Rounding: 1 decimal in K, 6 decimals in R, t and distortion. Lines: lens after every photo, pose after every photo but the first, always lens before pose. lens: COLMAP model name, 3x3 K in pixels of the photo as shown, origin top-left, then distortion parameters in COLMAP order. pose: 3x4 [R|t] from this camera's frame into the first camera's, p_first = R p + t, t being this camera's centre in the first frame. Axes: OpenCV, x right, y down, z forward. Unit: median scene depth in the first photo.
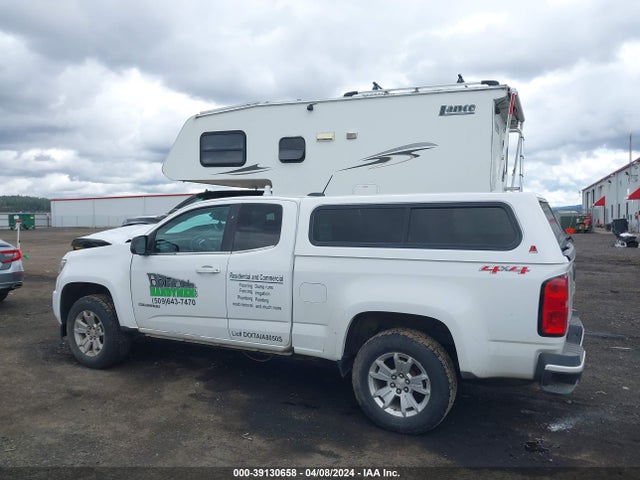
lens RADIAL K [[510.8, 0, 320.0], [0, 510.8, 240.0], [0, 0, 1]] dist [0.078095, -0.139799]
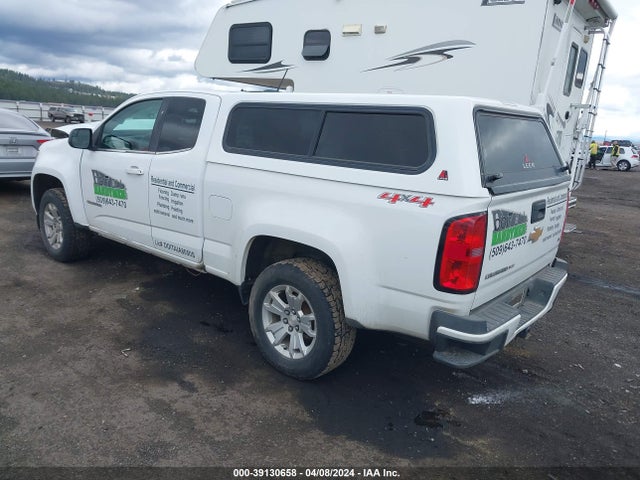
lens RADIAL K [[510.8, 0, 320.0], [0, 510.8, 240.0], [0, 0, 1]] dist [0.078095, -0.139799]
pose [[0.972041, 0.109818, -0.207550, 0.315384], [-0.073843, 0.982015, 0.173766, -0.004589], [0.222900, -0.153582, 0.962667, 0.180774]]
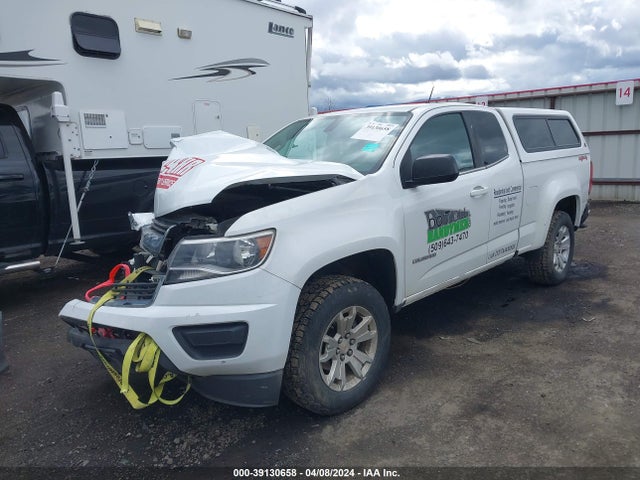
lens RADIAL K [[508.8, 0, 331.6], [0, 508.8, 236.4], [0, 0, 1]] dist [-0.001572, -0.002951]
pose [[0.270021, -0.182486, 0.945403, -1.120607], [0.086745, 0.982493, 0.164870, -0.027077], [-0.958939, 0.037490, 0.281124, 1.038418]]
